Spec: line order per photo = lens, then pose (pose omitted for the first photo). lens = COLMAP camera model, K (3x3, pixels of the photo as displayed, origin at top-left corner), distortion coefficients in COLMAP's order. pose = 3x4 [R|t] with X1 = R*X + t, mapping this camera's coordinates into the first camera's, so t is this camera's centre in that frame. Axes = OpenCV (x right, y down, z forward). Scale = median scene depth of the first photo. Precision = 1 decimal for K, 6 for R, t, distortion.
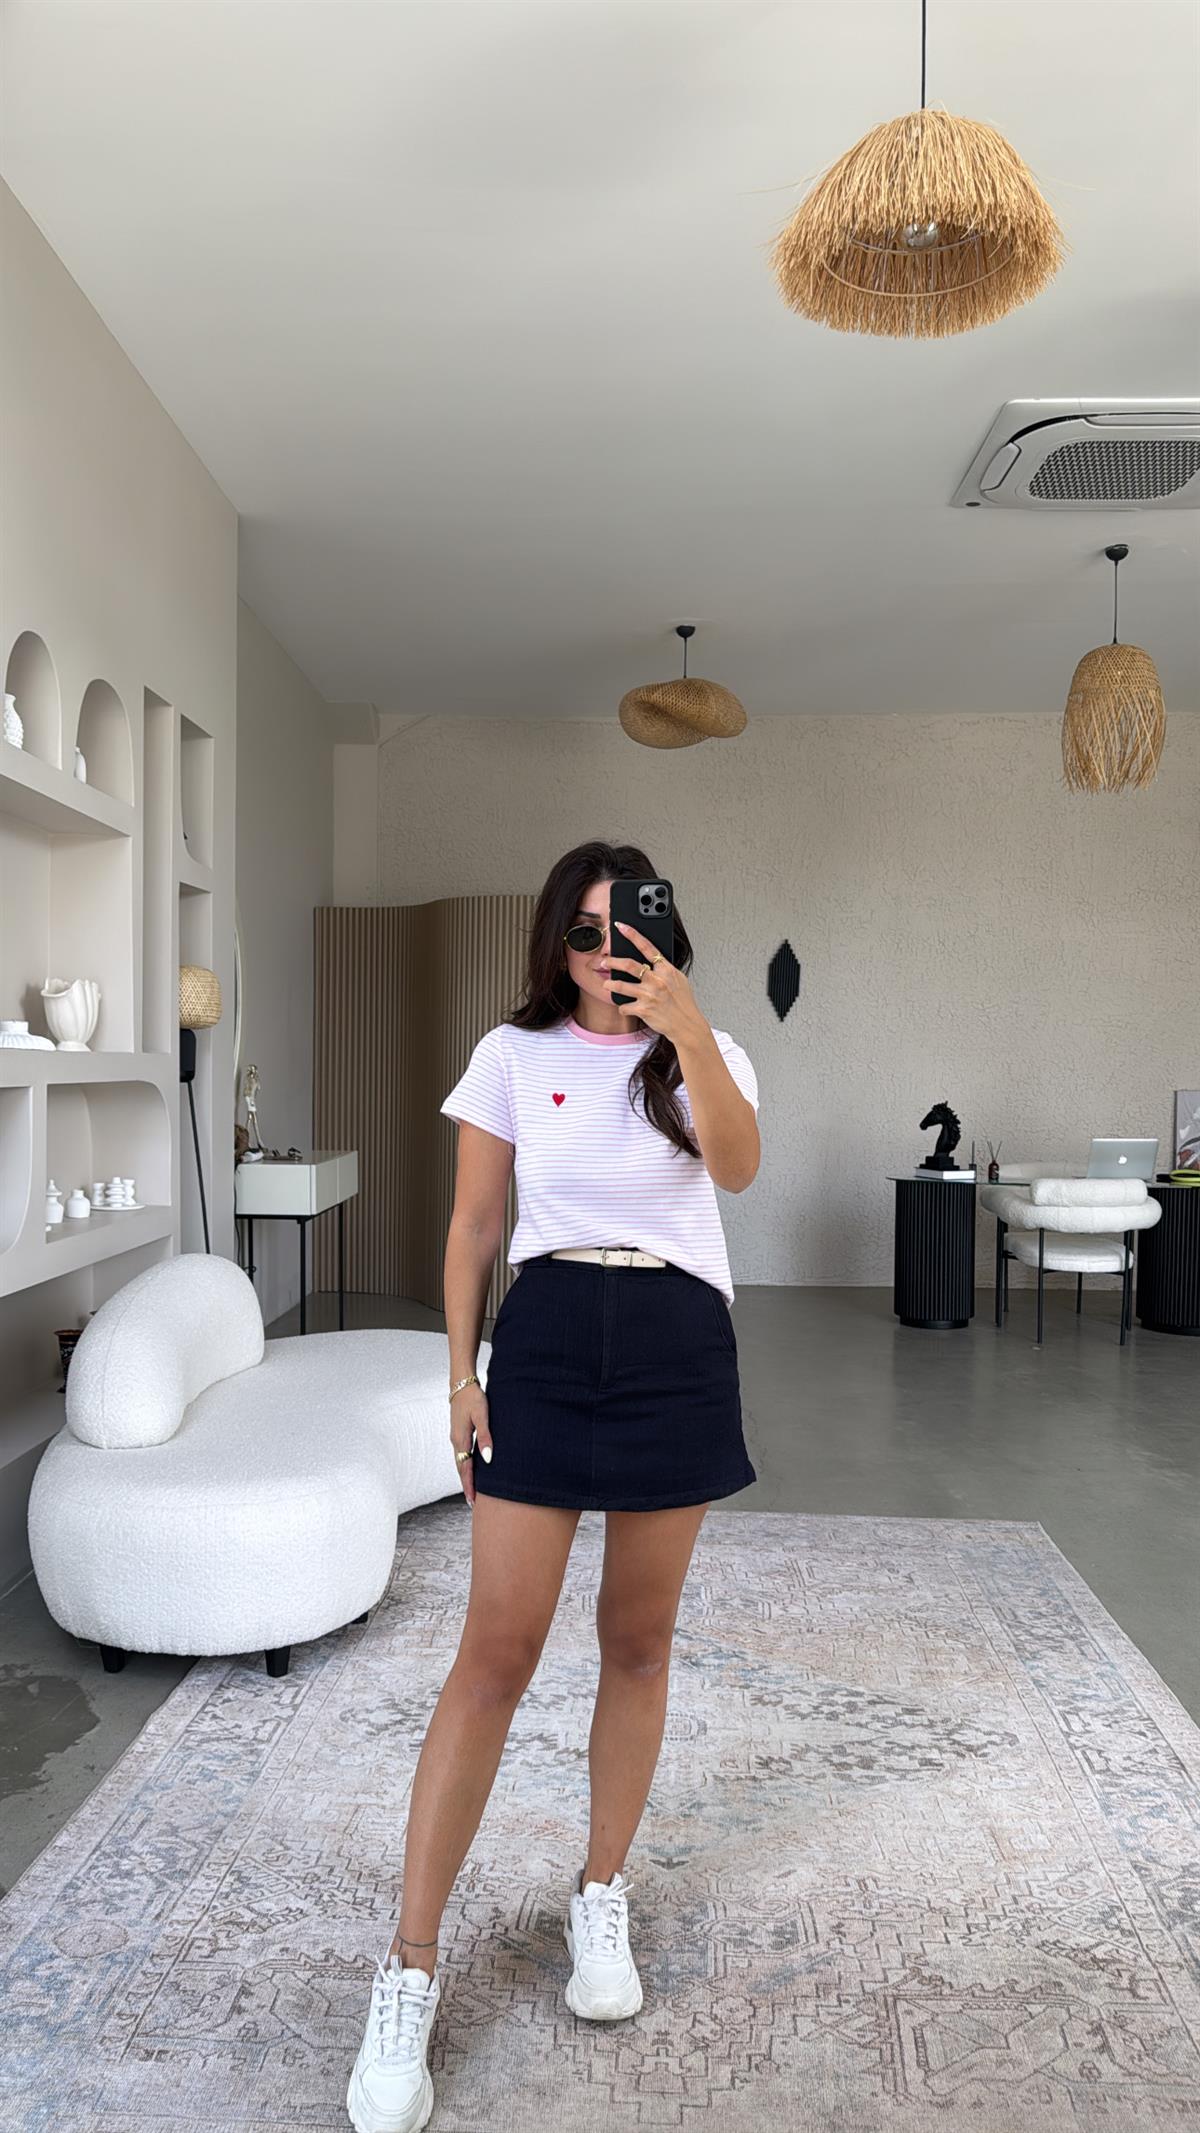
lens RADIAL K [[1445.4, 0, 576.9], [0, 1445.4, 1067.9], [0, 0, 1]] dist [-0.003443, 0.000401]
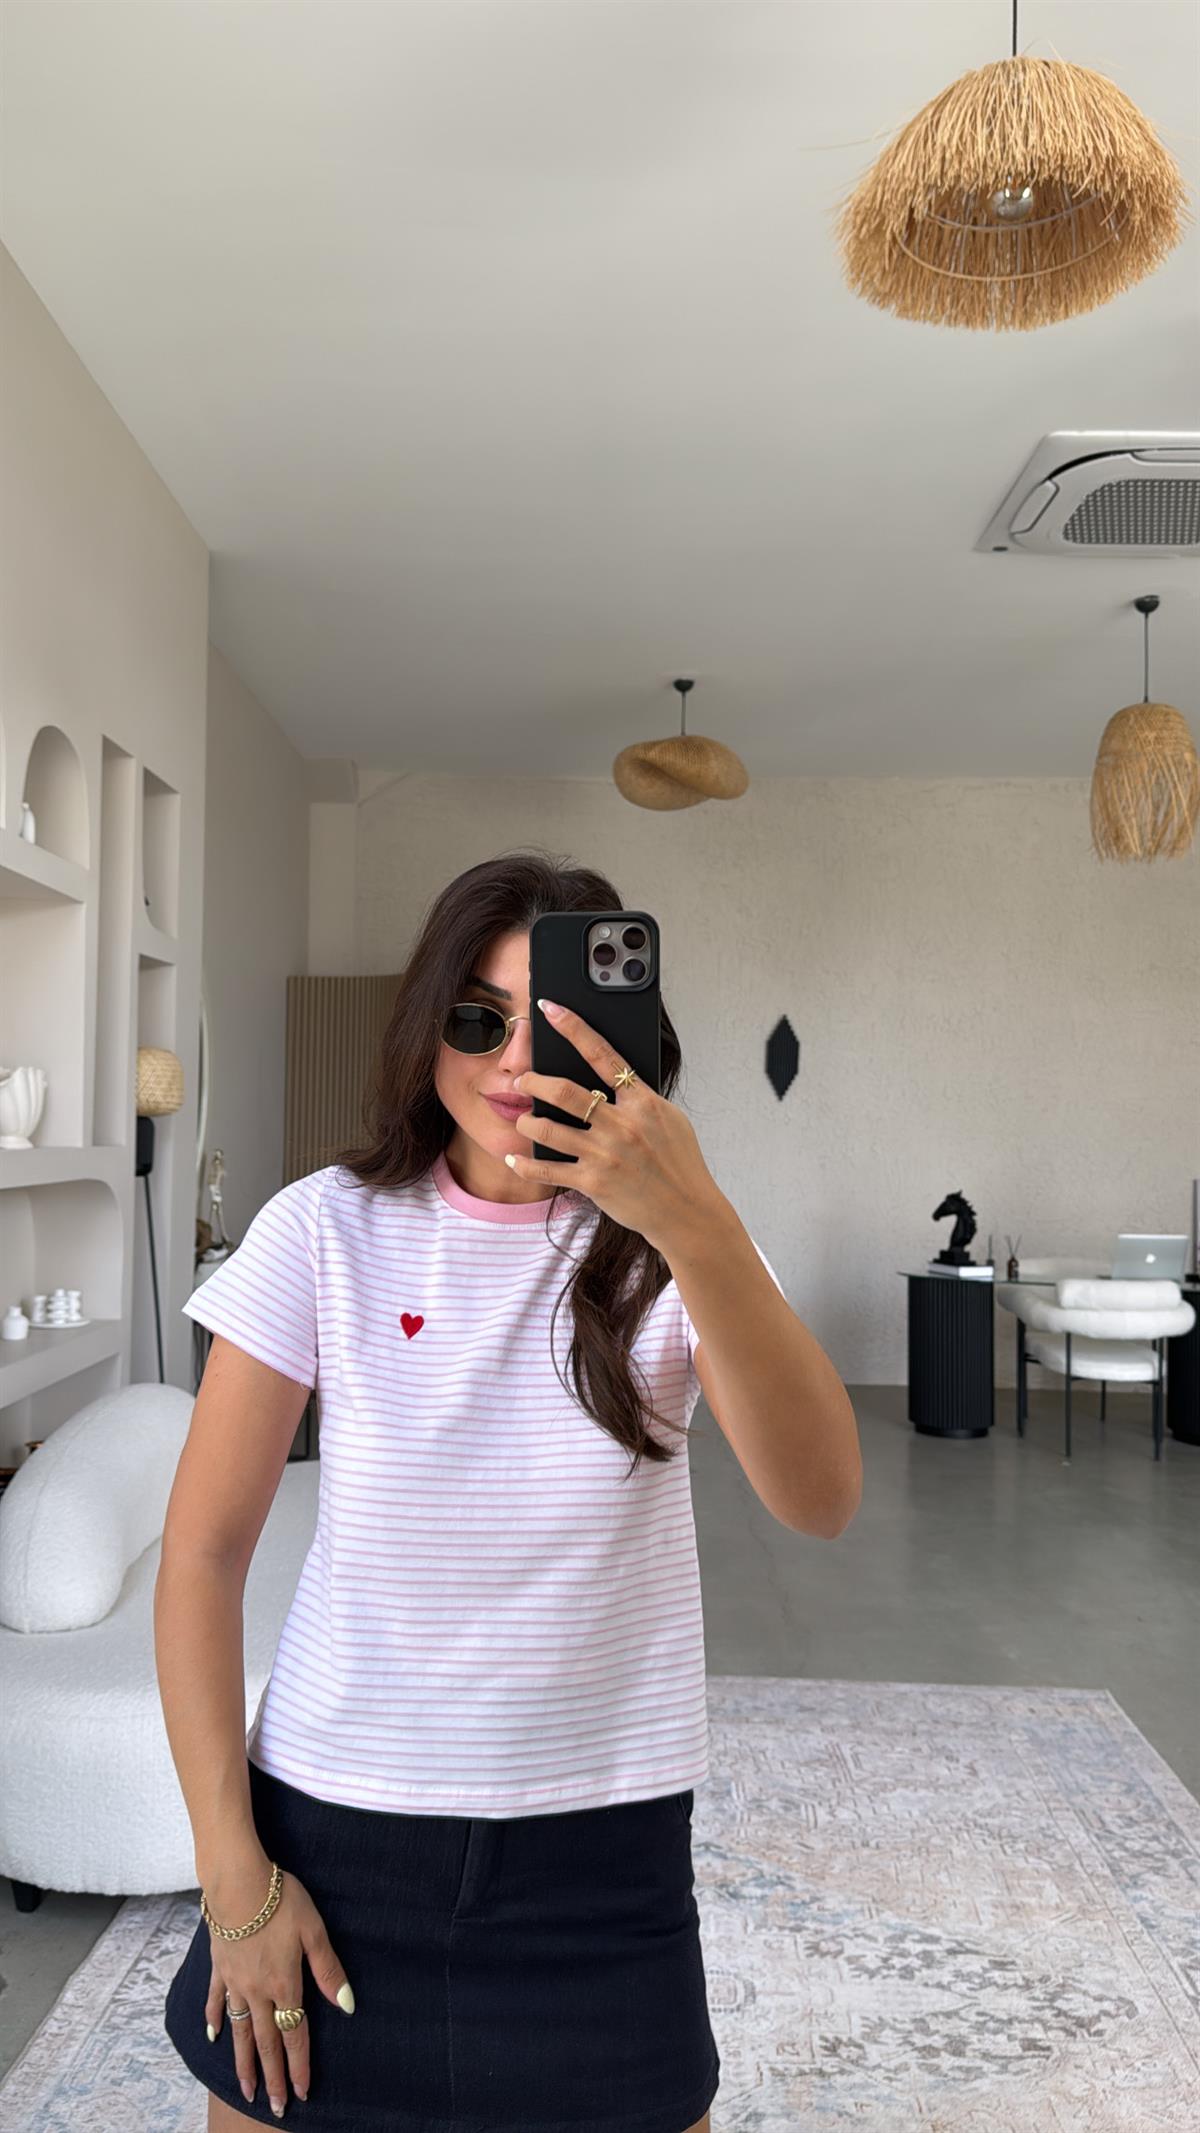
lens RADIAL K [[1464.1, 0, 578.2], [0, 1464.1, 1093.0], [0, 0, 1]] dist [0.007387, -0.002999]
pose [[0.999802, 0.006226, 0.018921, -0.028839], [-0.005628, 0.999489, -0.031464, -0.024839], [-0.019108, 0.031352, 0.999326, 0.151958]]
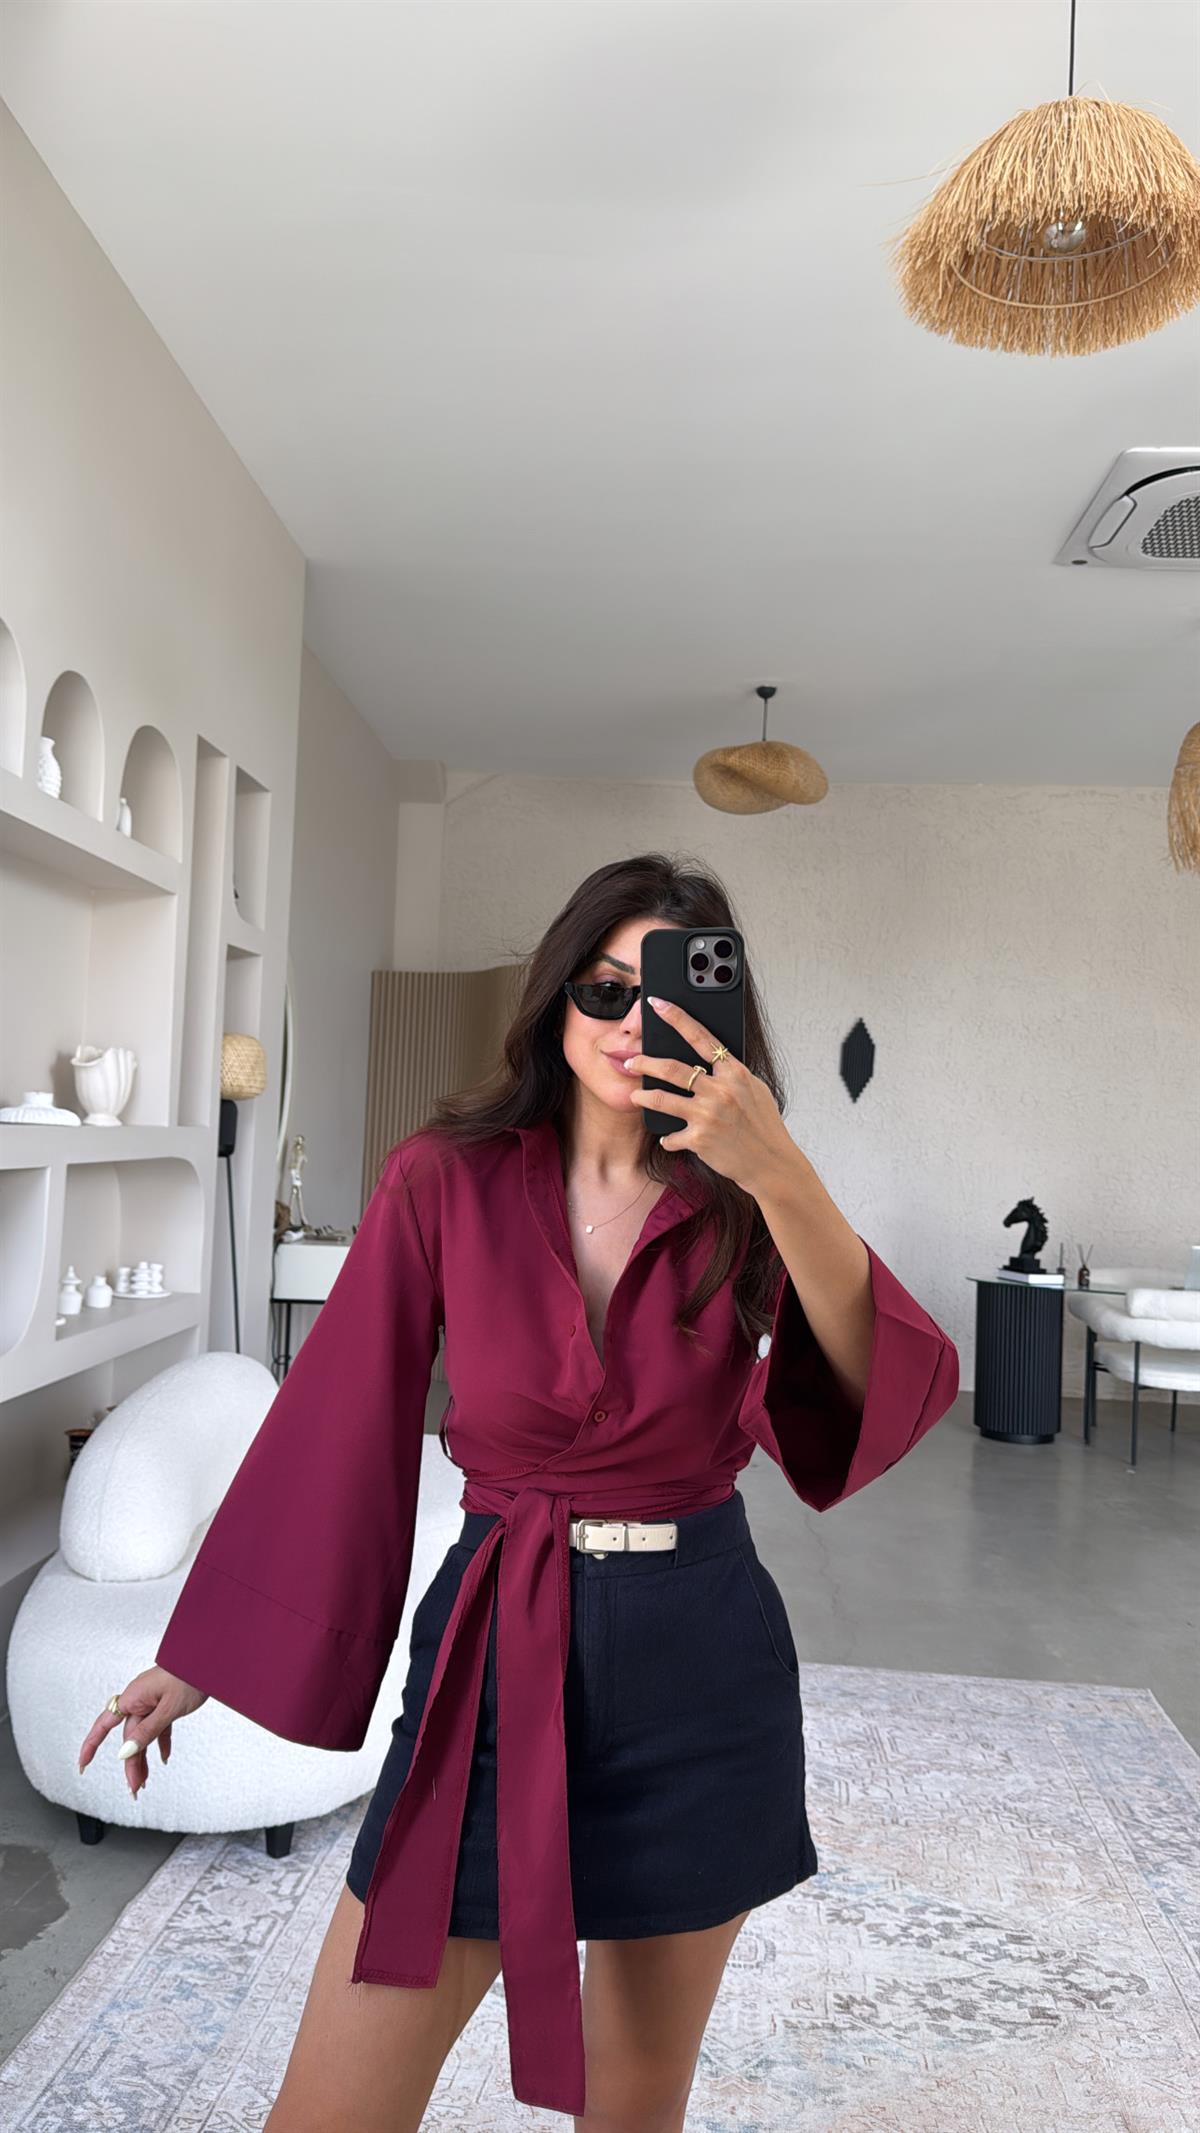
lens RADIAL K [[1460.7, 0, 598.4], [0, 1460.7, 1083.6], [0, 0, 1]] dist [-0.004109, 0.004429]
pose [[0.999126, 0.030470, -0.028598, -0.005374], [-0.031546, 0.998782, -0.037951, -0.016788], [0.027407, 0.038820, 0.998870, 0.117176]]
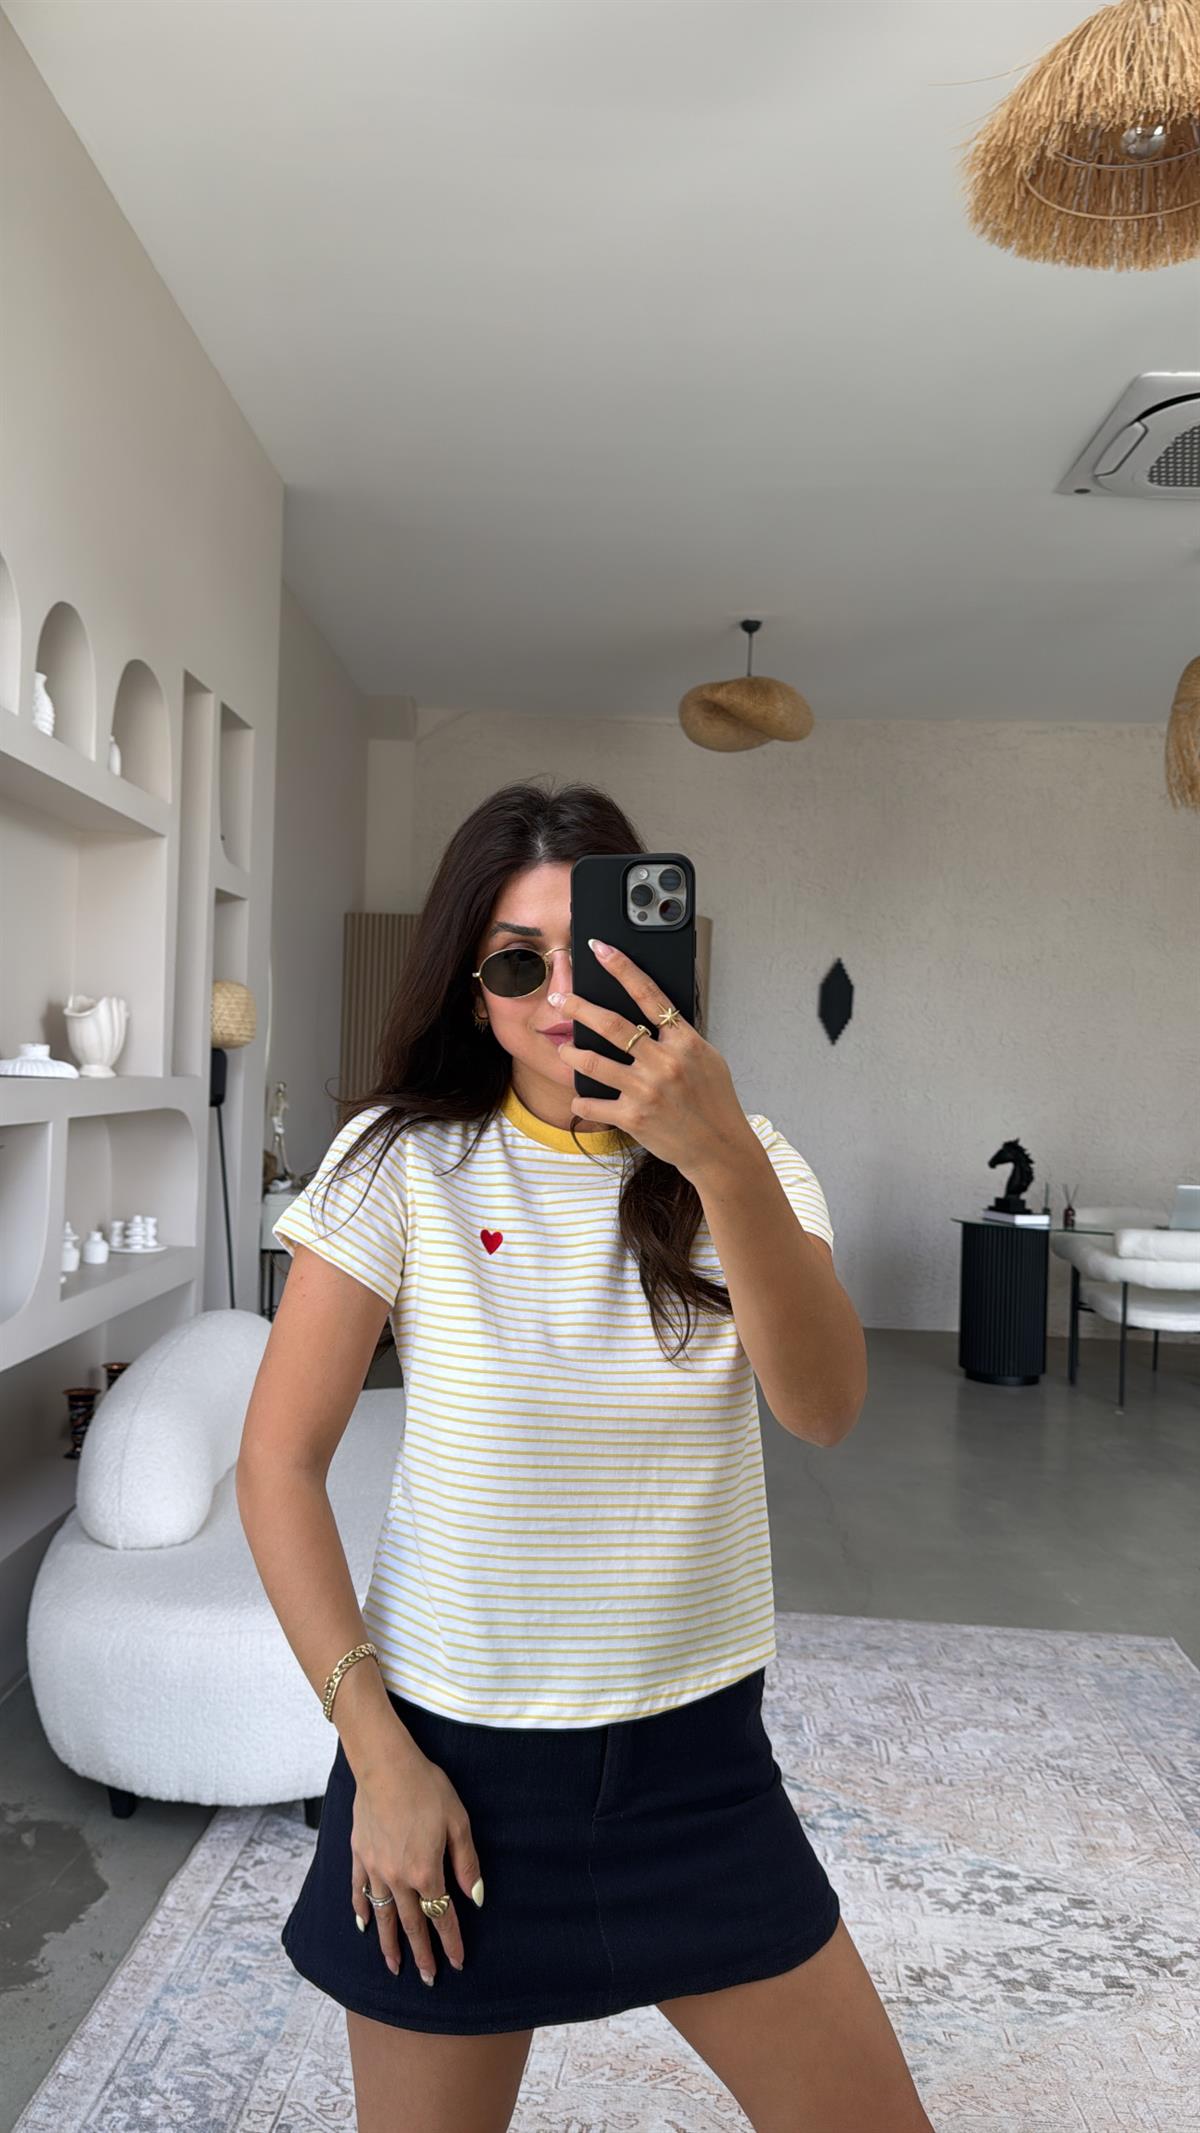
lens RADIAL K [[1461.9, 0, 572.3], [0, 1461.9, 1063.5], [0, 0, 1]] dist [0.008054, -0.004565]
pose [[0.999614, 0.026731, -0.007535, -0.068993], [-0.026801, 0.999597, -0.009404, -0.024598], [0.007280, 0.009602, 0.999927, 0.145679]]
